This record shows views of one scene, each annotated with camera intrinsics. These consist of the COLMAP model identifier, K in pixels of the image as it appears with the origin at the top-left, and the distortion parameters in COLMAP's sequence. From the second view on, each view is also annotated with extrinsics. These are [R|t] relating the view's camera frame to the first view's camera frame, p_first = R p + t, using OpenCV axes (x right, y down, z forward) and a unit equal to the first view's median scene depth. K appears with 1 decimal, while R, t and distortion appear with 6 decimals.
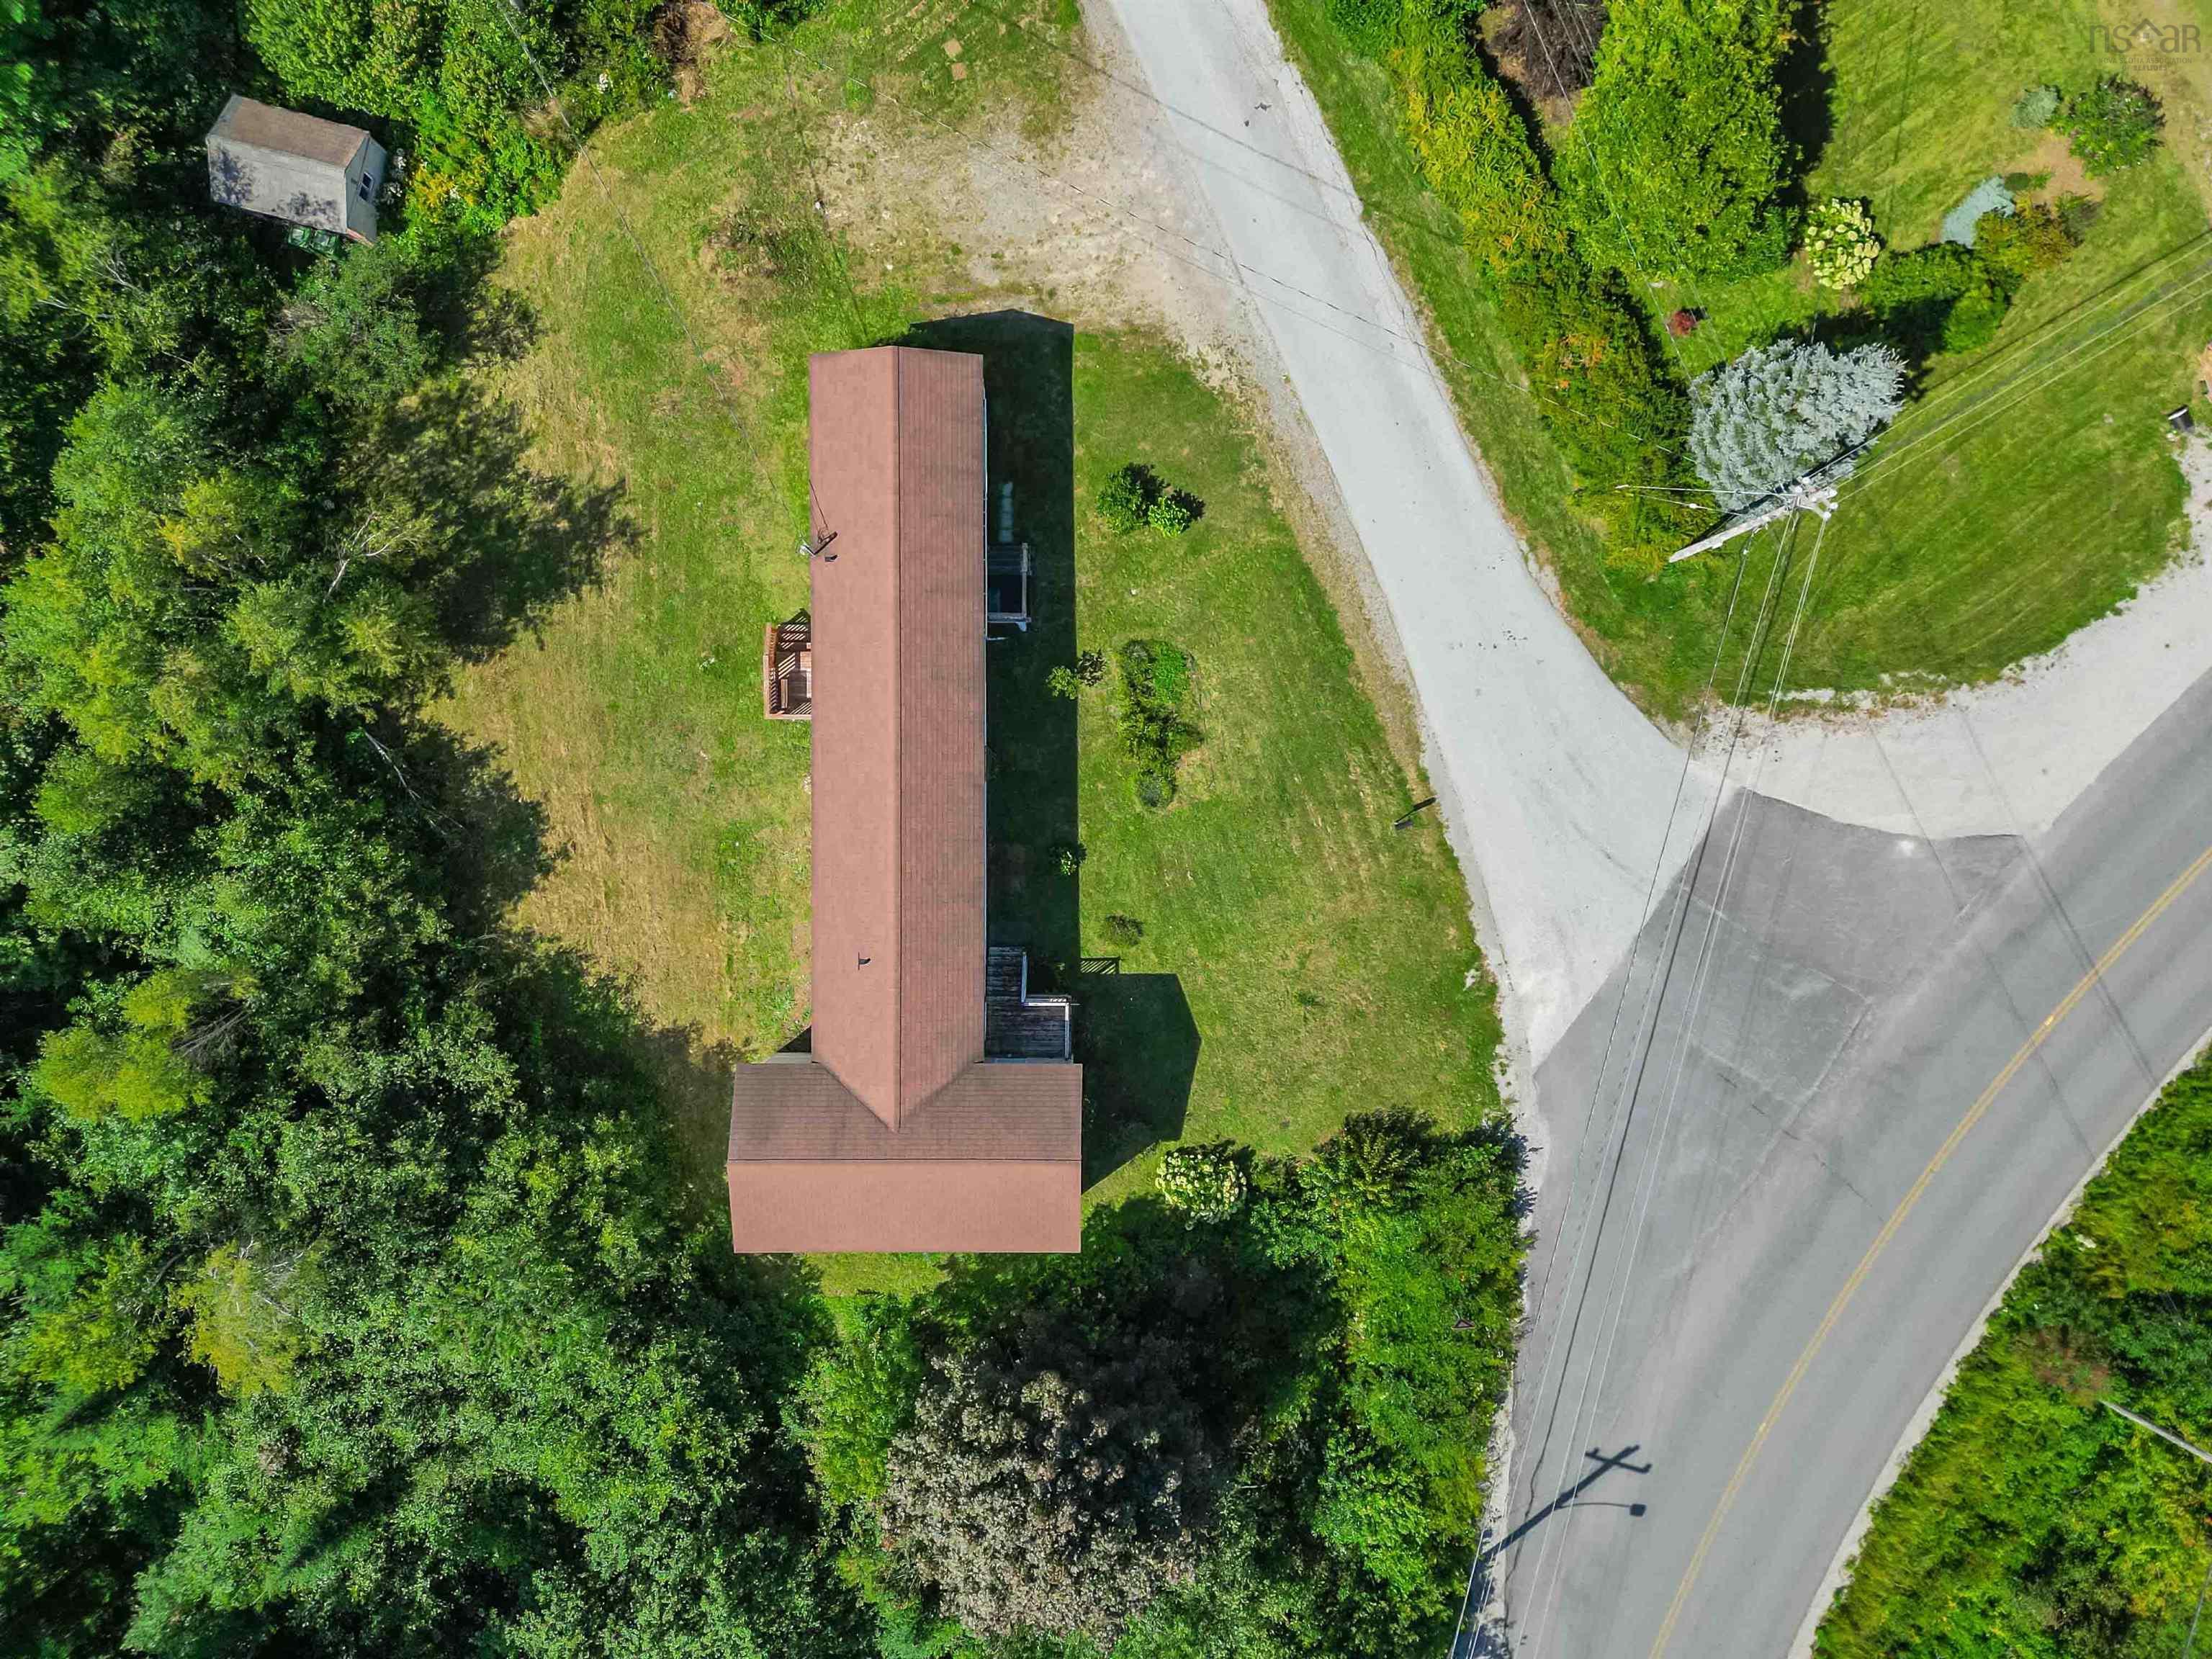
lens RADIAL K [[1526.4, 0, 1106.0], [0, 1526.4, 829.5], [0, 0, 1]] dist [0.046723, -0.028440]
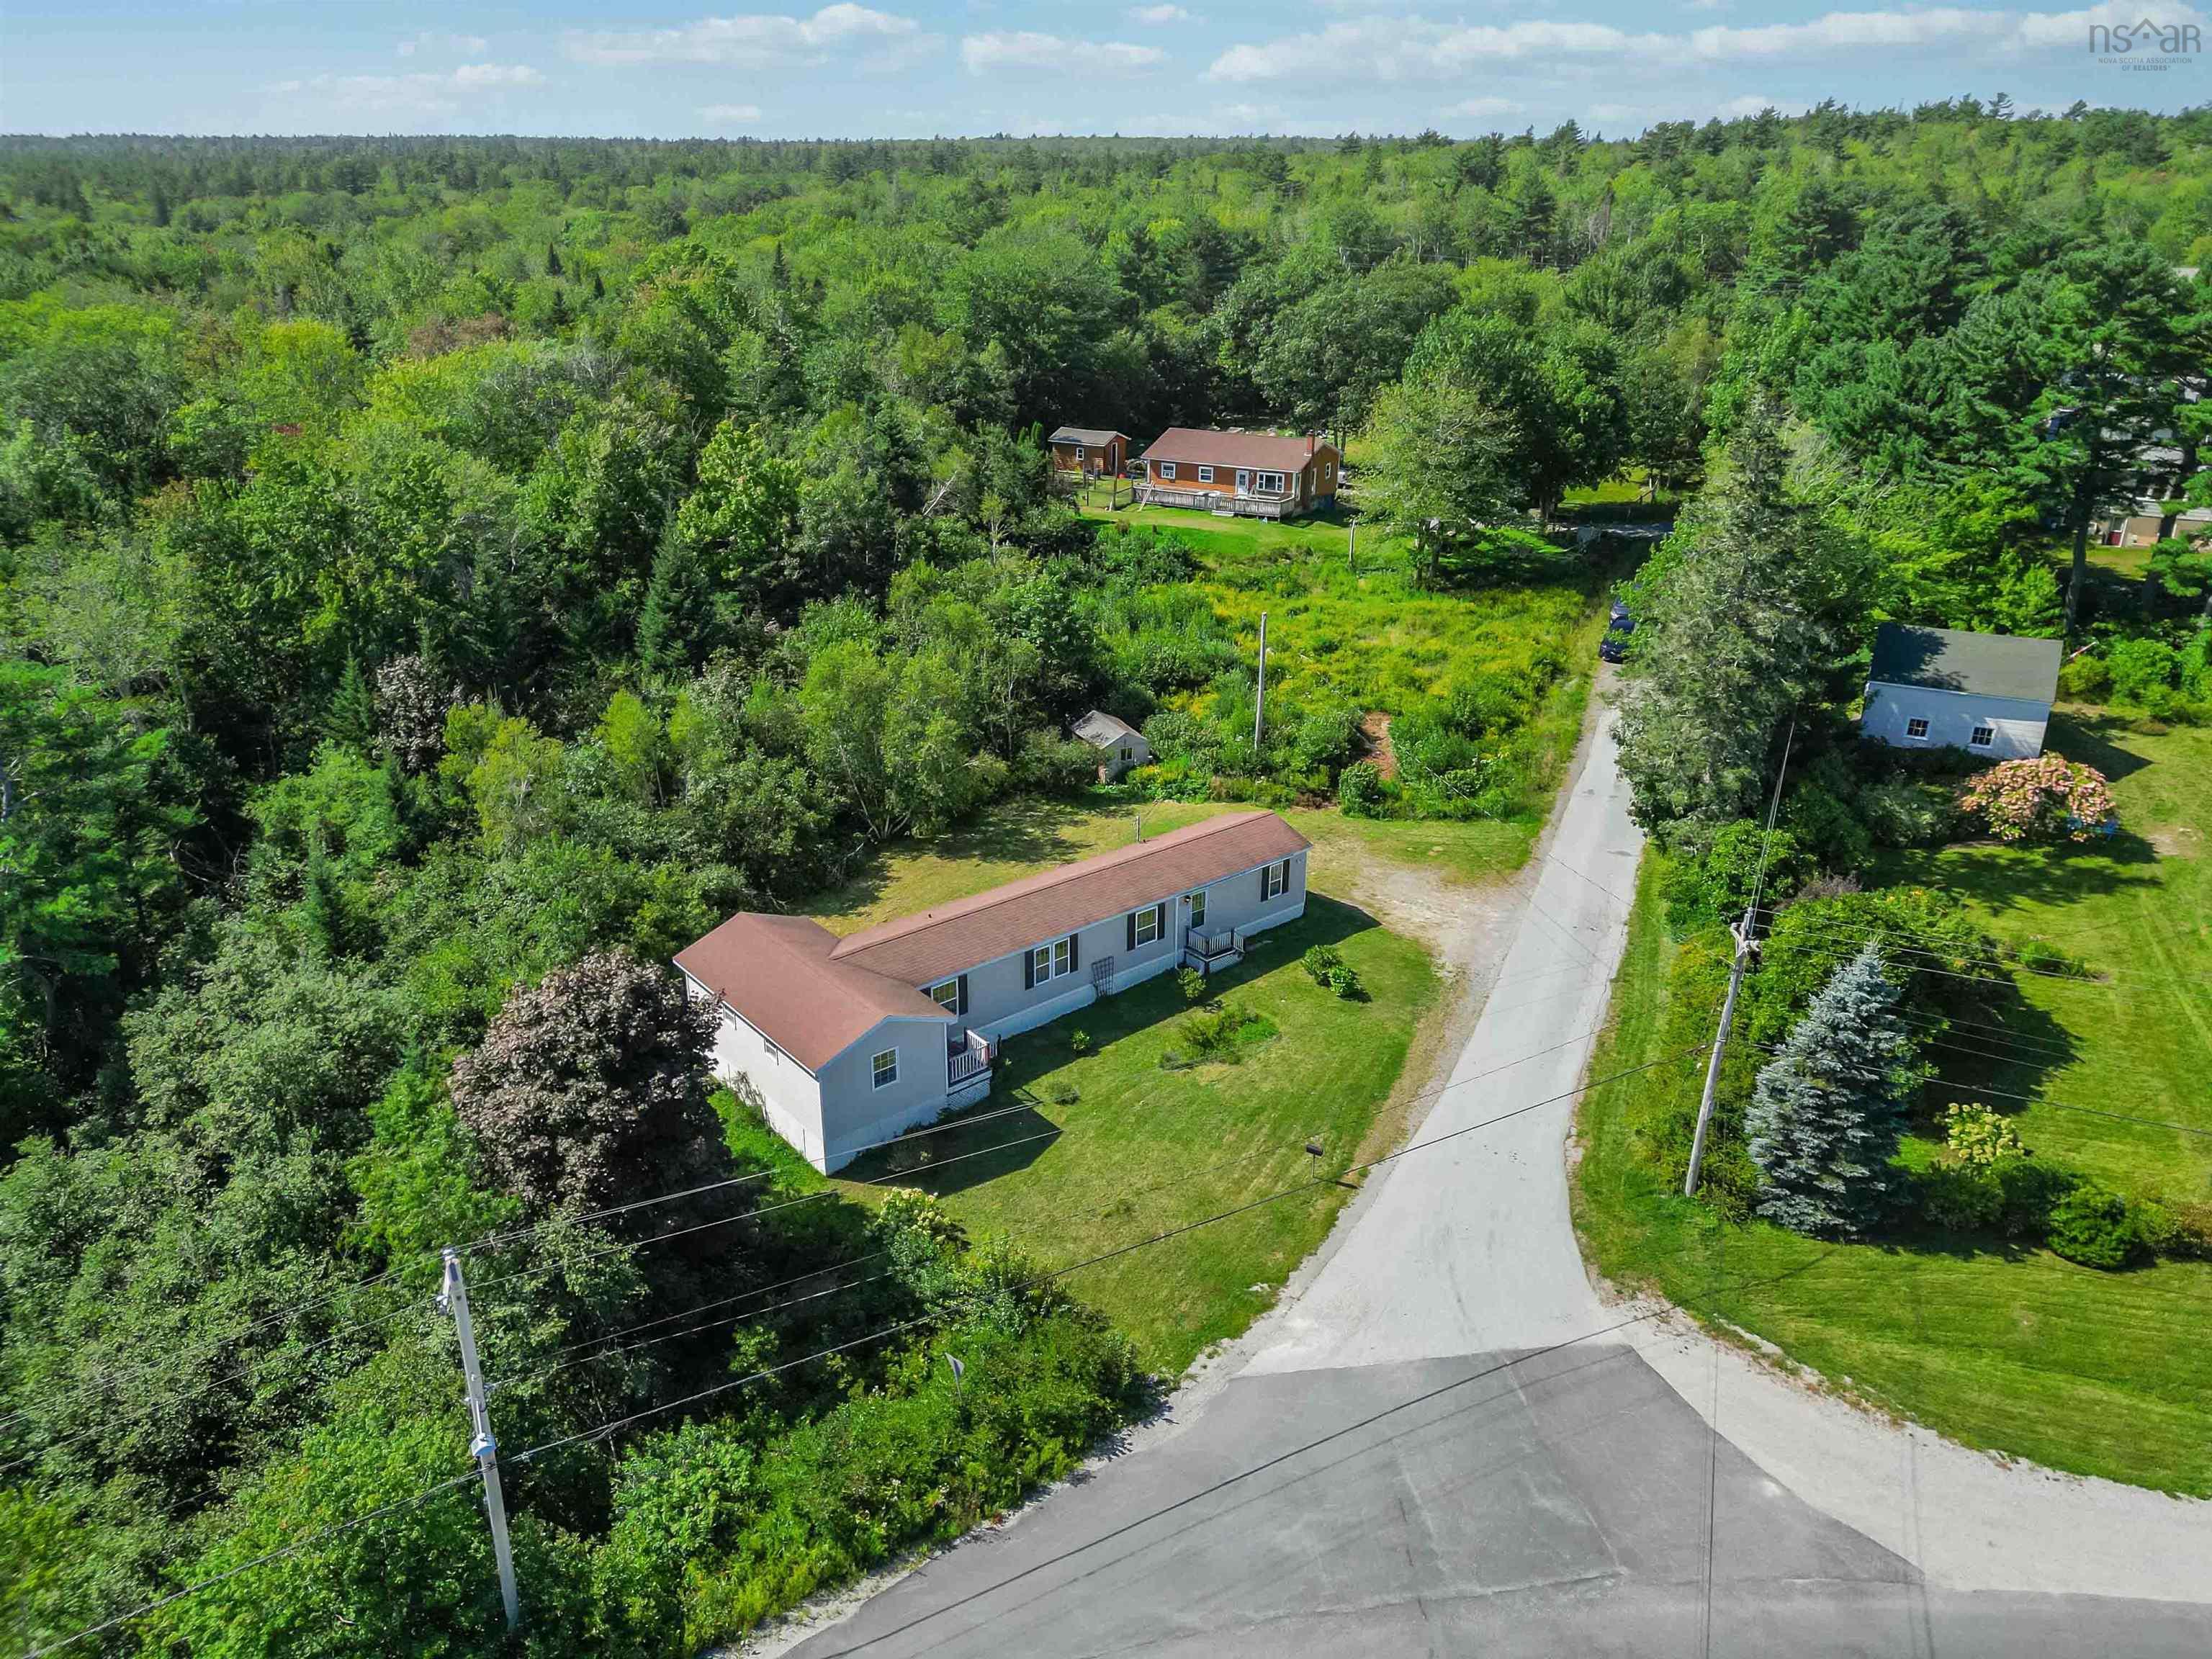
lens RADIAL K [[1526.4, 0, 1106.0], [0, 1526.4, 829.5], [0, 0, 1]] dist [0.046723, -0.028440]
pose [[0.643470, 0.302236, -0.703278, 0.755237], [-0.765063, 0.223901, -0.603778, 0.673548], [-0.025019, 0.926565, 0.375303, 0.400746]]
